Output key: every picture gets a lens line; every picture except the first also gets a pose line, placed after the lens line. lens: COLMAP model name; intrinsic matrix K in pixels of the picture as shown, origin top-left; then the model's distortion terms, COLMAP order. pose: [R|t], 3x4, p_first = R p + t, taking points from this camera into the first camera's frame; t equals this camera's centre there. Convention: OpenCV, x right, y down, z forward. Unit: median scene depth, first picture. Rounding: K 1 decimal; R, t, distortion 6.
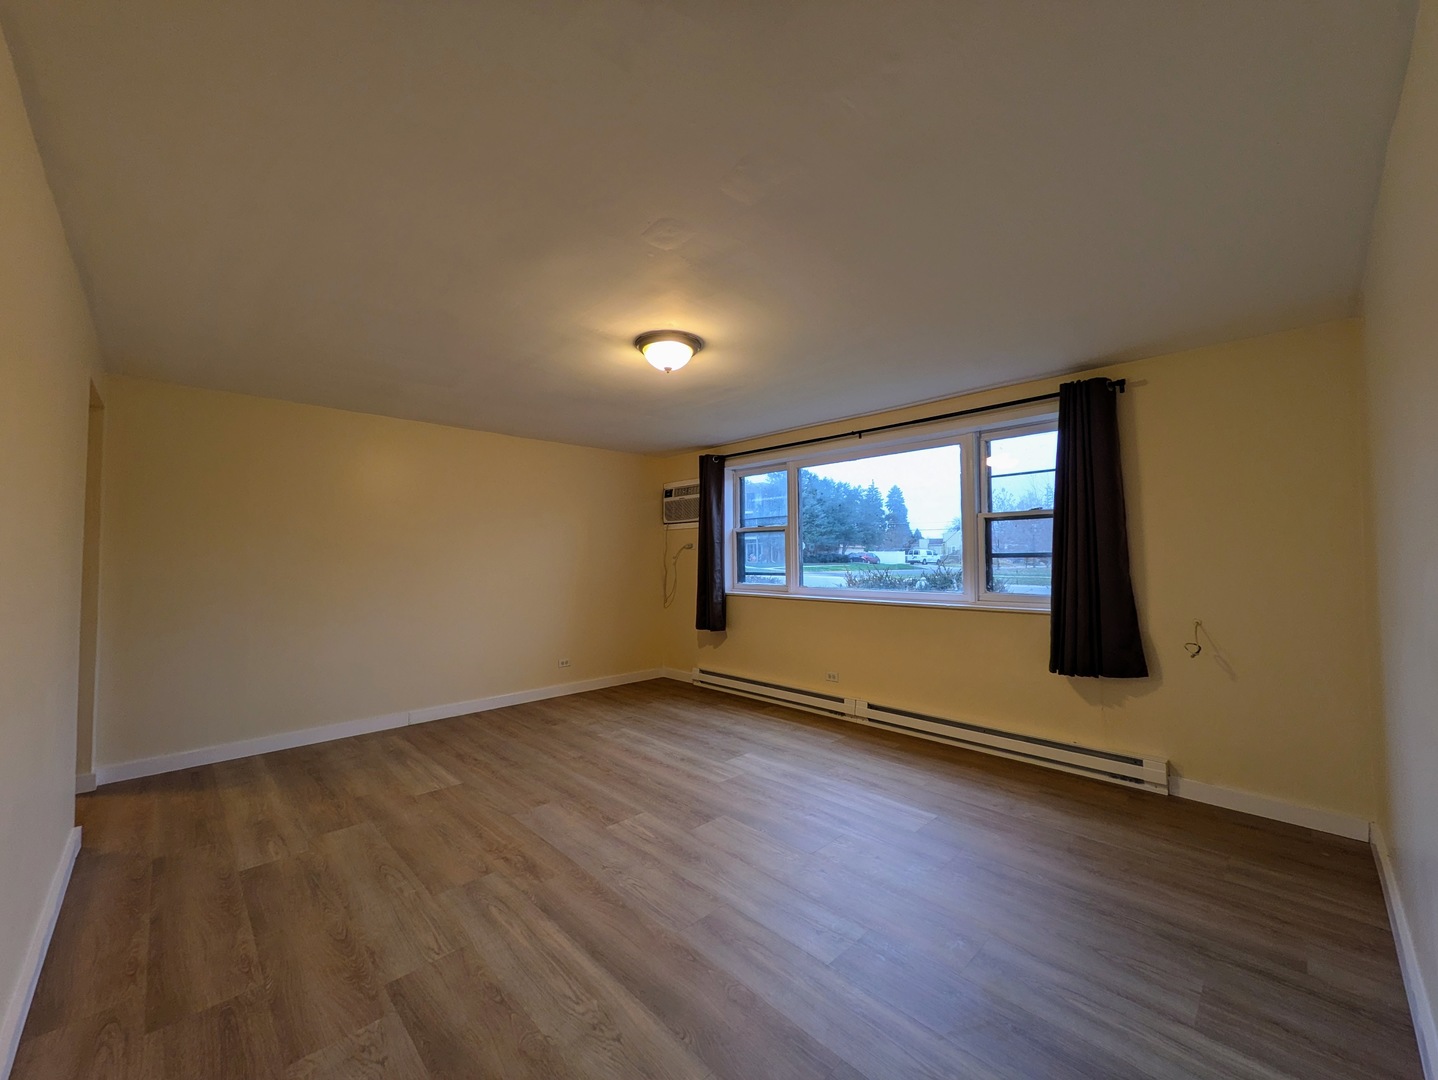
lens RADIAL K [[574.3, 0, 723.9], [0, 574.3, 540.6], [0, 0, 1]] dist [0.000350, -0.000013]
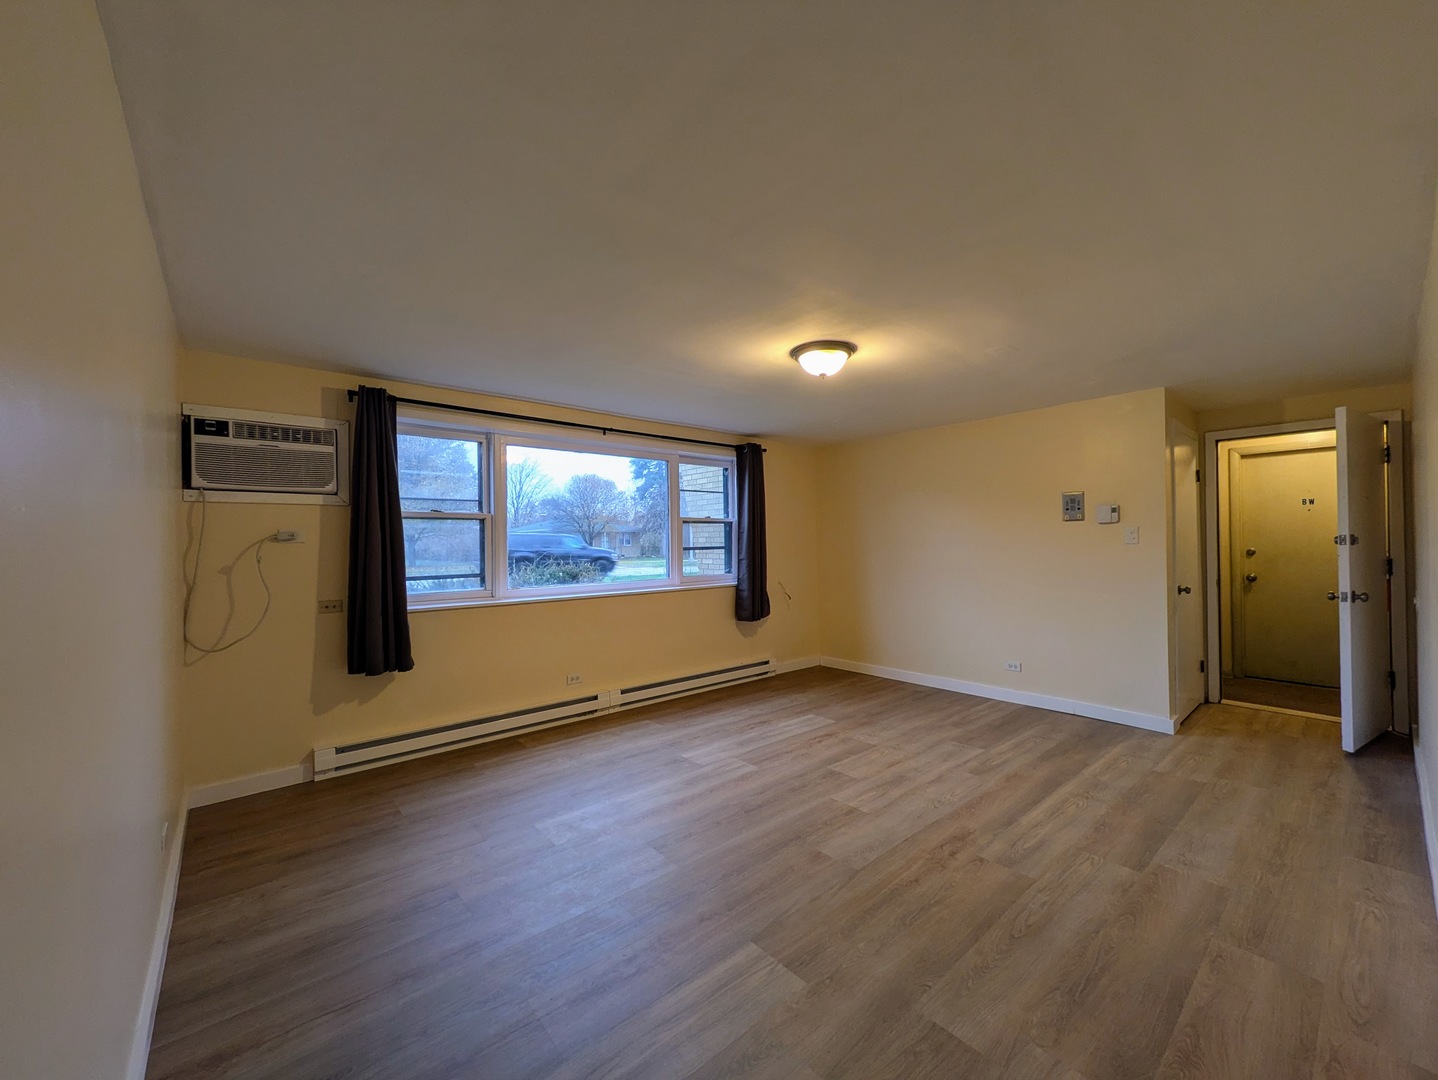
lens RADIAL K [[574.3, 0, 716.0], [0, 574.3, 540.2], [0, 0, 1]] dist [0.000350, -0.000013]
pose [[0.061936, 0.008596, 0.998043, -1.112116], [-0.019143, 0.999789, -0.007423, 0.018354], [-0.997897, -0.018645, 0.062088, 1.072904]]
